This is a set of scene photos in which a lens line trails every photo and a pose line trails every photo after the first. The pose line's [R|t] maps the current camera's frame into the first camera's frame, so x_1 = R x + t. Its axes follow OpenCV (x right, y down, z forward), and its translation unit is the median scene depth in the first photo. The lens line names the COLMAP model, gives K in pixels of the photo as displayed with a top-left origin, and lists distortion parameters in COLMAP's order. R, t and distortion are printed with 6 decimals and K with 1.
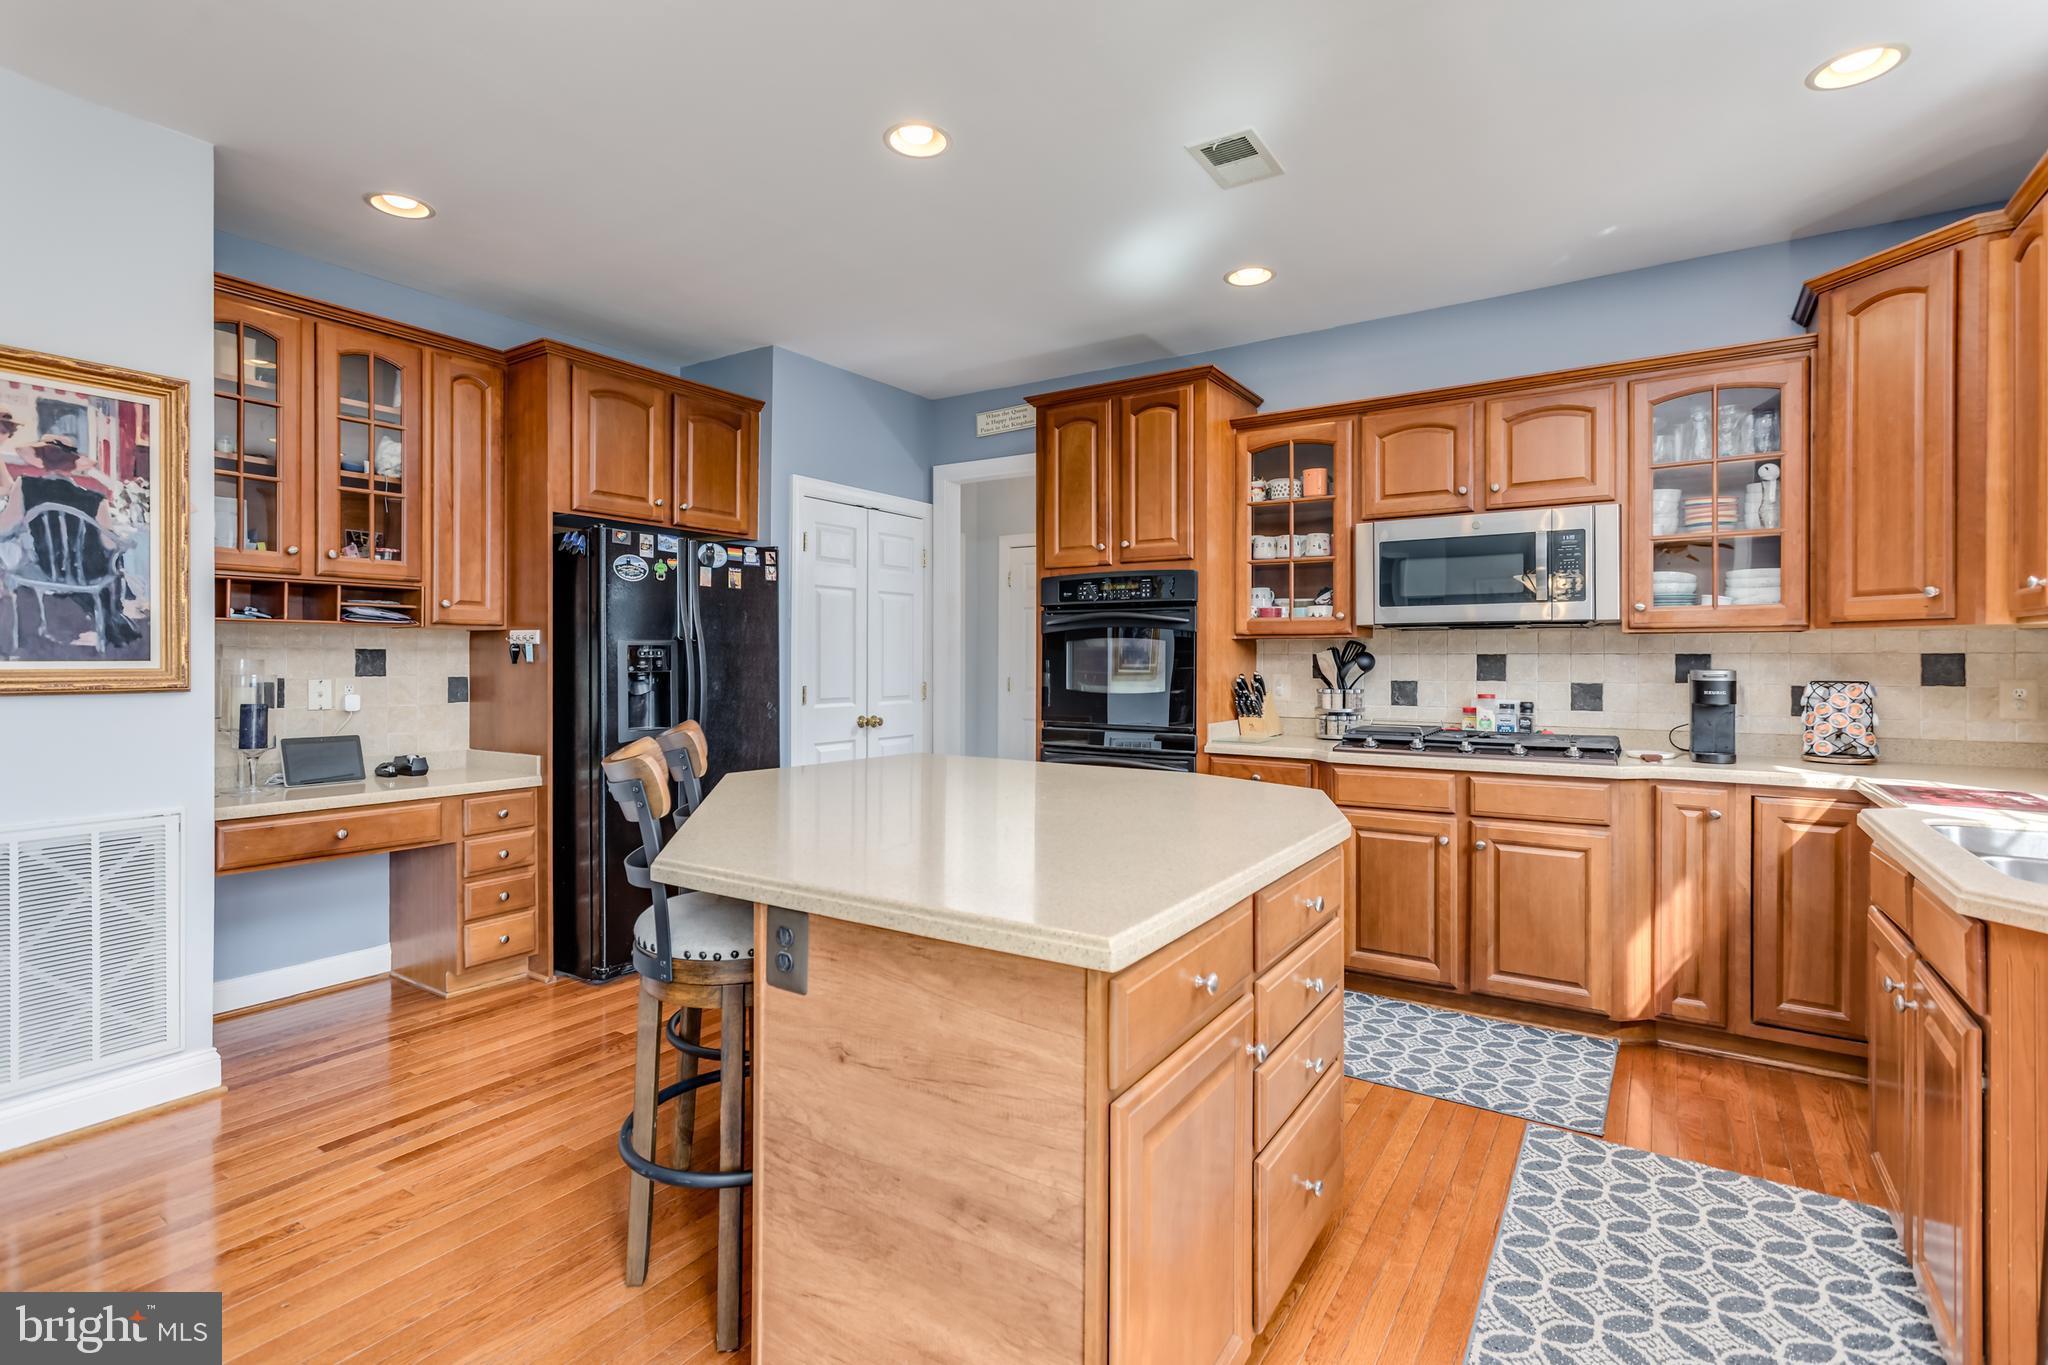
lens RADIAL K [[956.7, 0, 1024.9], [0, 956.7, 661.3], [0, 0, 1]] dist [0.001687, 0.000989]
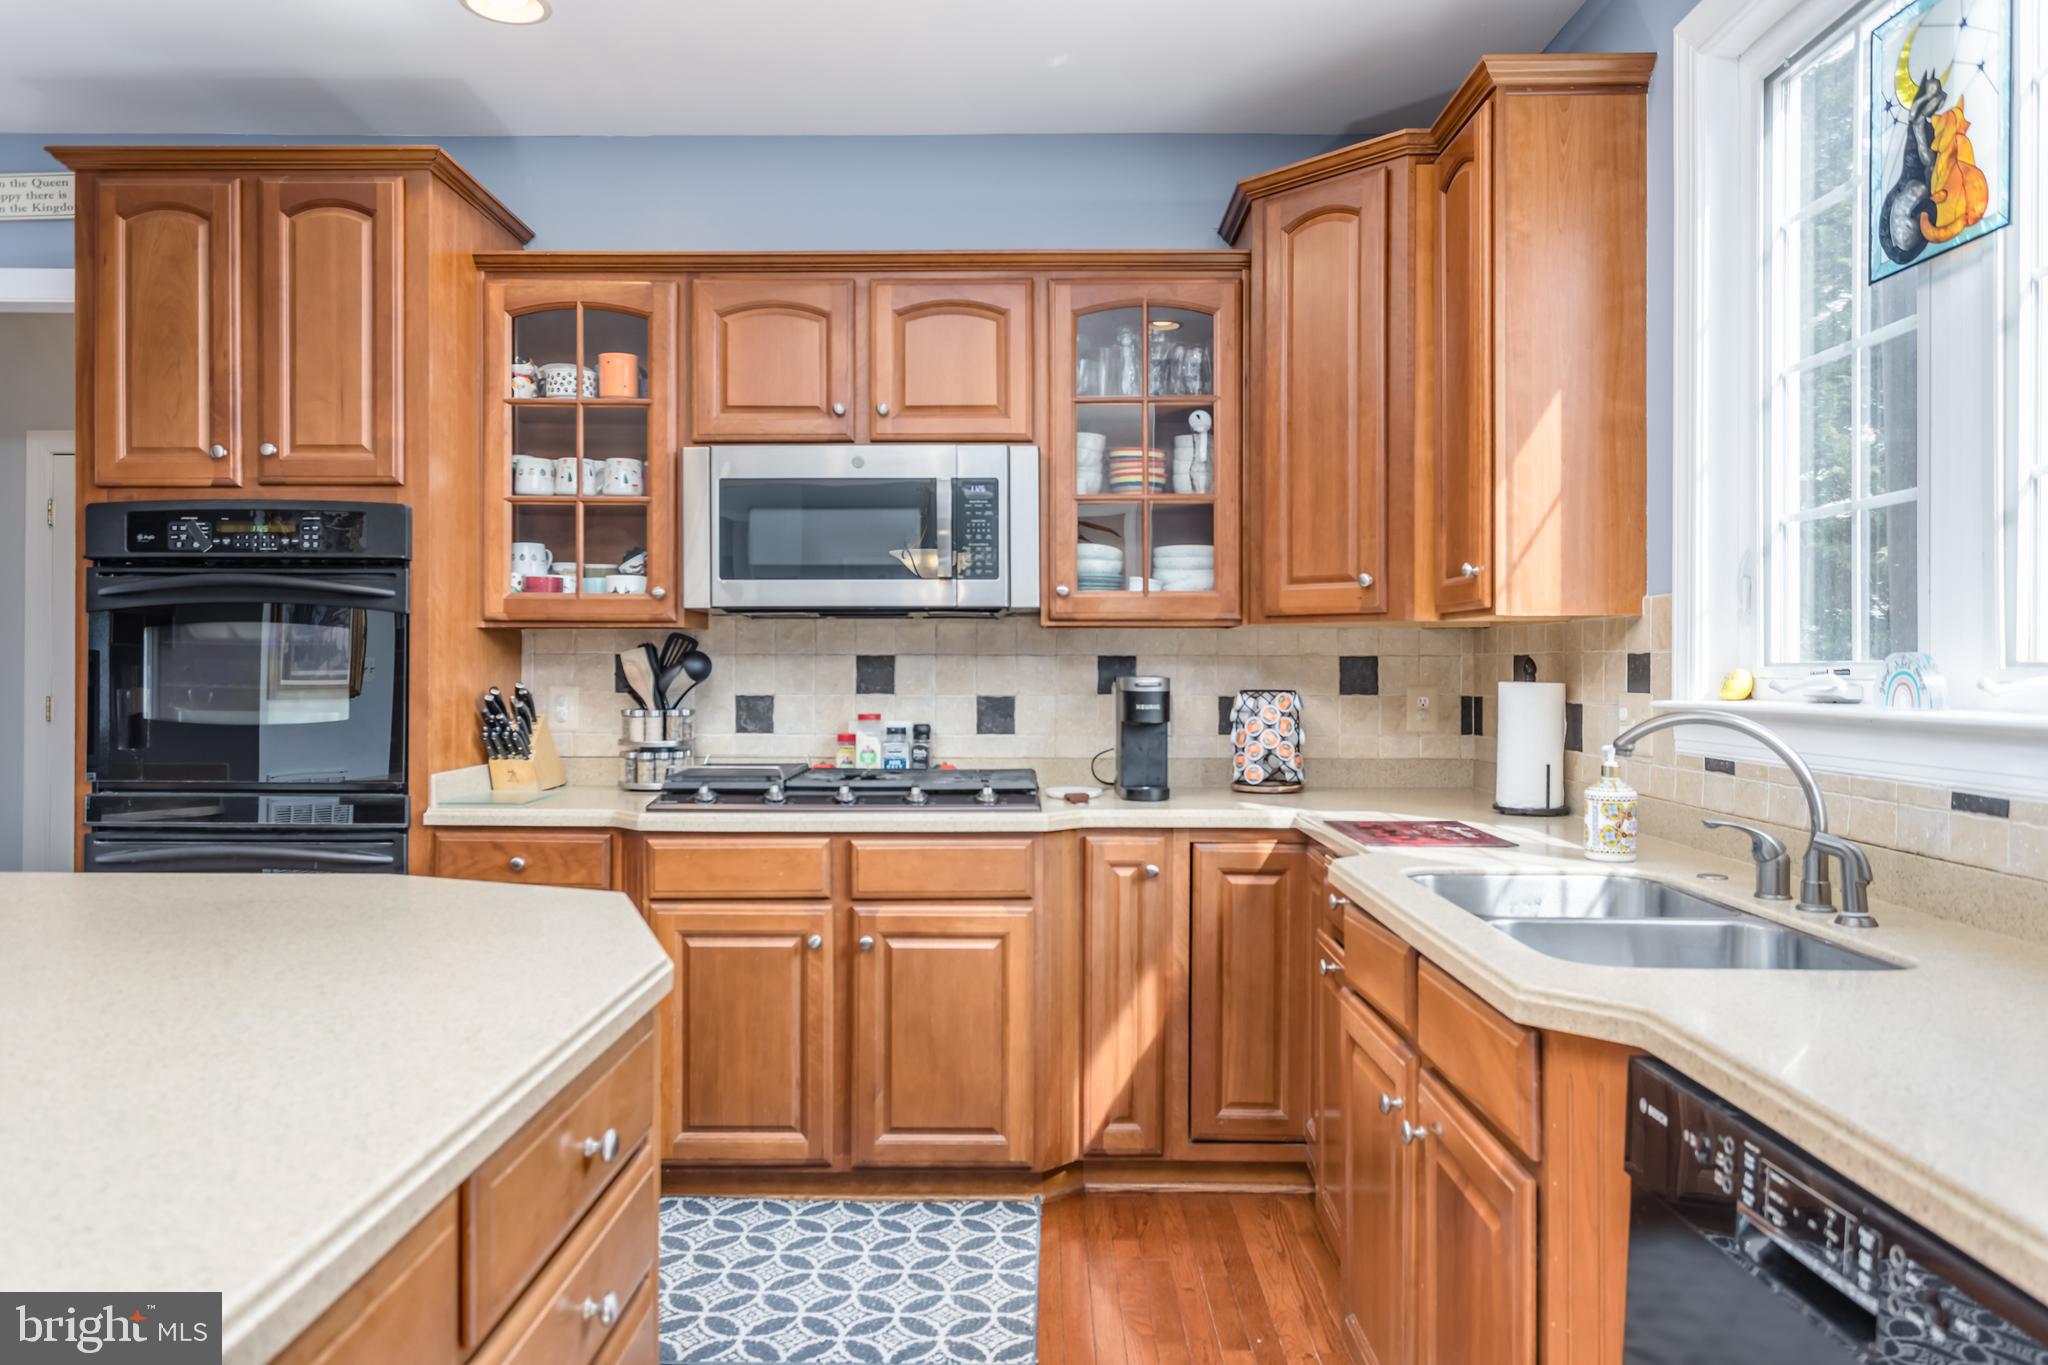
lens RADIAL K [[1372.2, 0, 1021.0], [0, 1372.2, 663.5], [0, 0, 1]] dist [0.005859, 0.003363]
pose [[0.839934, 0.001102, 0.542688, 0.048553], [0.000422, 0.999996, -0.002683, 0.001375], [-0.542689, 0.002483, 0.839930, 0.137173]]
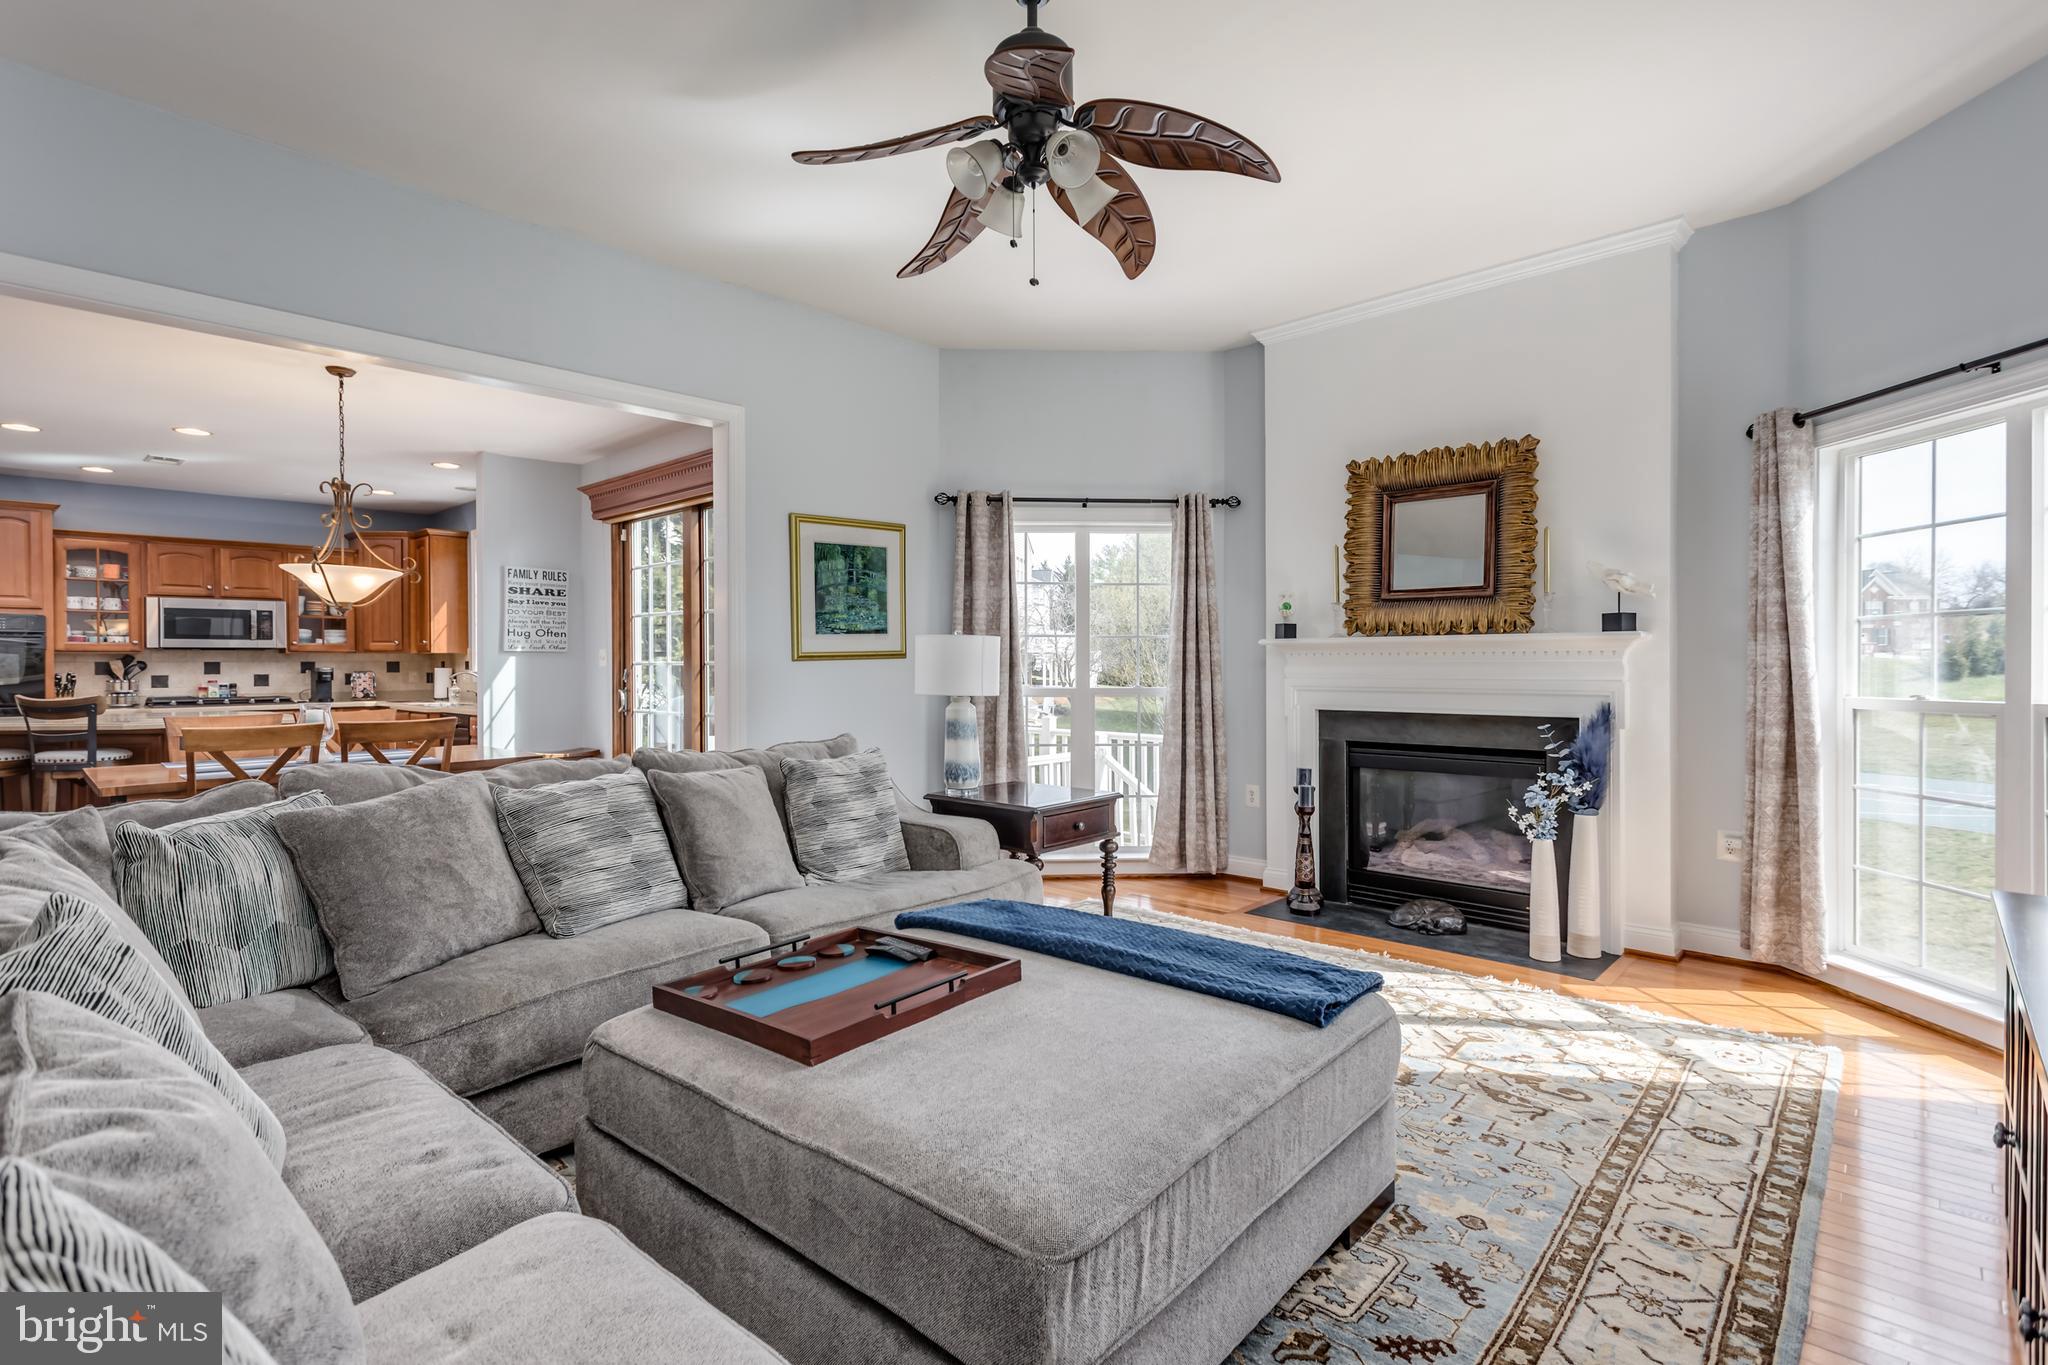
lens RADIAL K [[956.7, 0, 1024.9], [0, 956.7, 661.3], [0, 0, 1]] dist [0.001687, 0.000989]
pose [[0.161439, 0.000623, 0.986883, -1.513620], [0.008759, 0.999960, -0.002064, 0.013421], [-0.986844, 0.008977, 0.161427, -1.288159]]
